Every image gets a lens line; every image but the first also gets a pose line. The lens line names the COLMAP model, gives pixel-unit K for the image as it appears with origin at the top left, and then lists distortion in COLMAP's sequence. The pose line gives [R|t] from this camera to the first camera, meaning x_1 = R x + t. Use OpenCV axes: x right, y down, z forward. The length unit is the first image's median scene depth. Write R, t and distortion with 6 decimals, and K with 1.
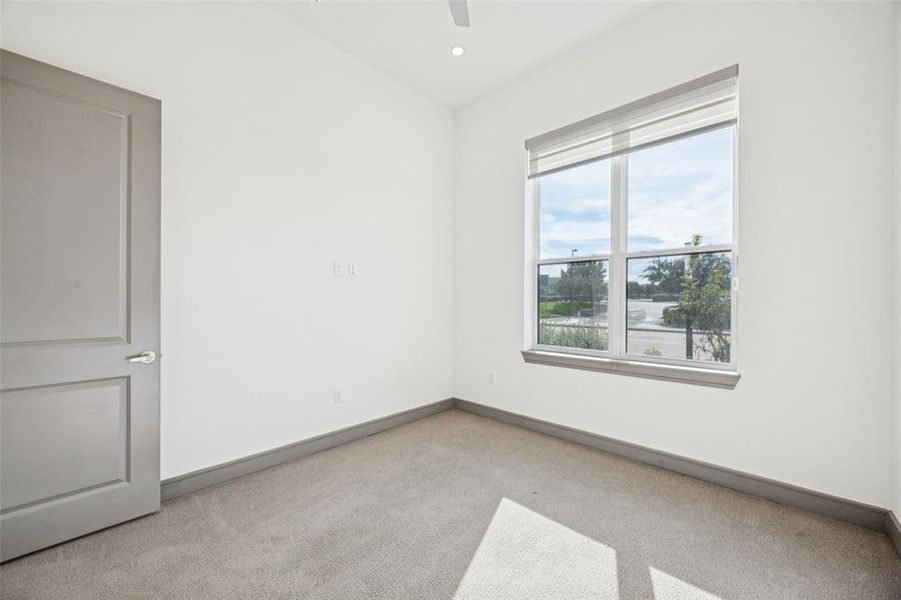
lens RADIAL K [[349.3, 0, 446.4], [0, 349.3, 297.8], [0, 0, 1]] dist [0.000399, -0.000964]
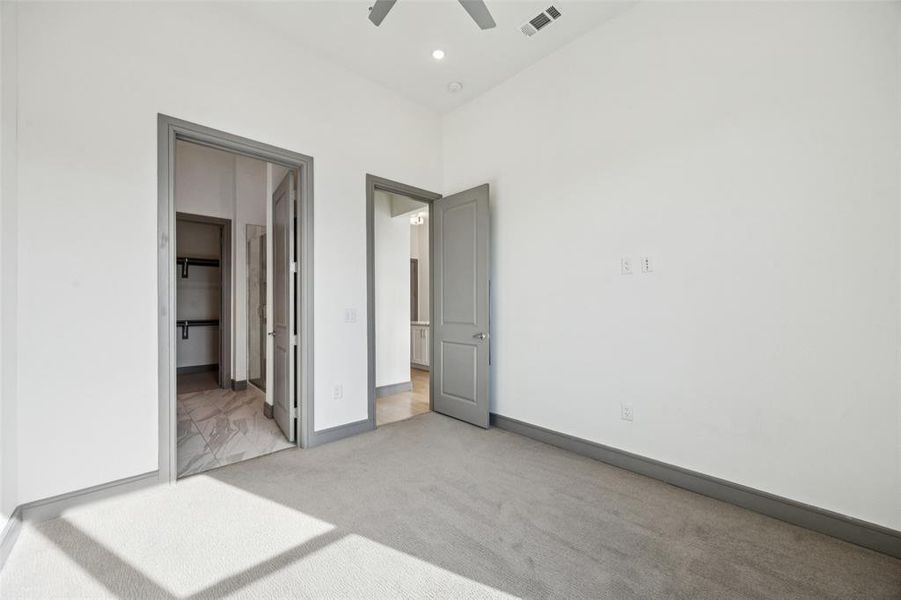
lens RADIAL K [[349.3, 0, 447.7], [0, 349.3, 305.2], [0, 0, 1]] dist [0.000399, -0.000964]
pose [[-0.045759, 0.003188, -0.998947, 0.739819], [0.009678, 0.999949, 0.002748, 0.008348], [0.998906, -0.009542, -0.045788, 0.763468]]
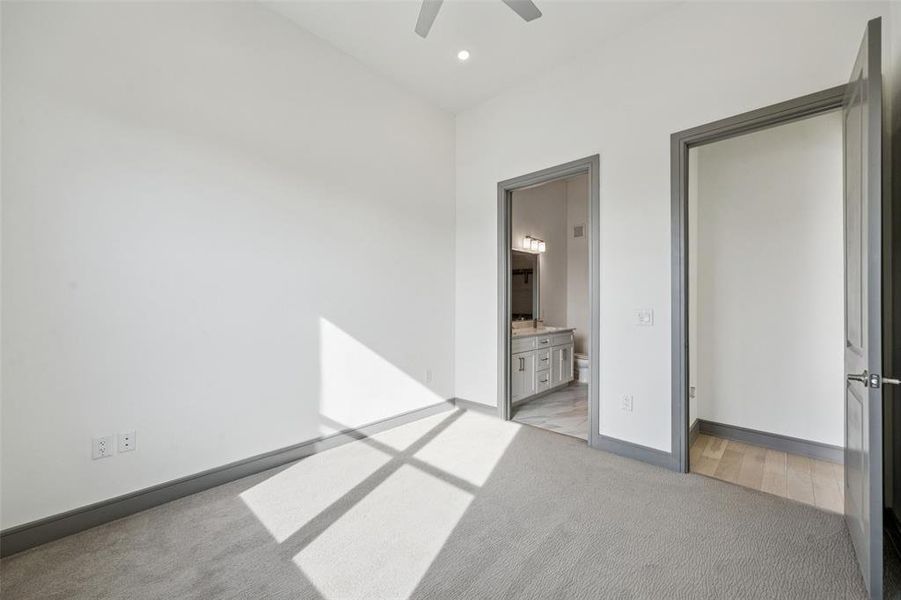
lens RADIAL K [[349.3, 0, 450.0], [0, 349.3, 301.2], [0, 0, 1]] dist [0.000399, -0.000964]
pose [[-0.999713, -0.005998, -0.023214, 0.056232], [-0.005648, 0.999870, -0.015110, 0.018731], [0.023301, -0.014975, -0.999616, 1.446380]]
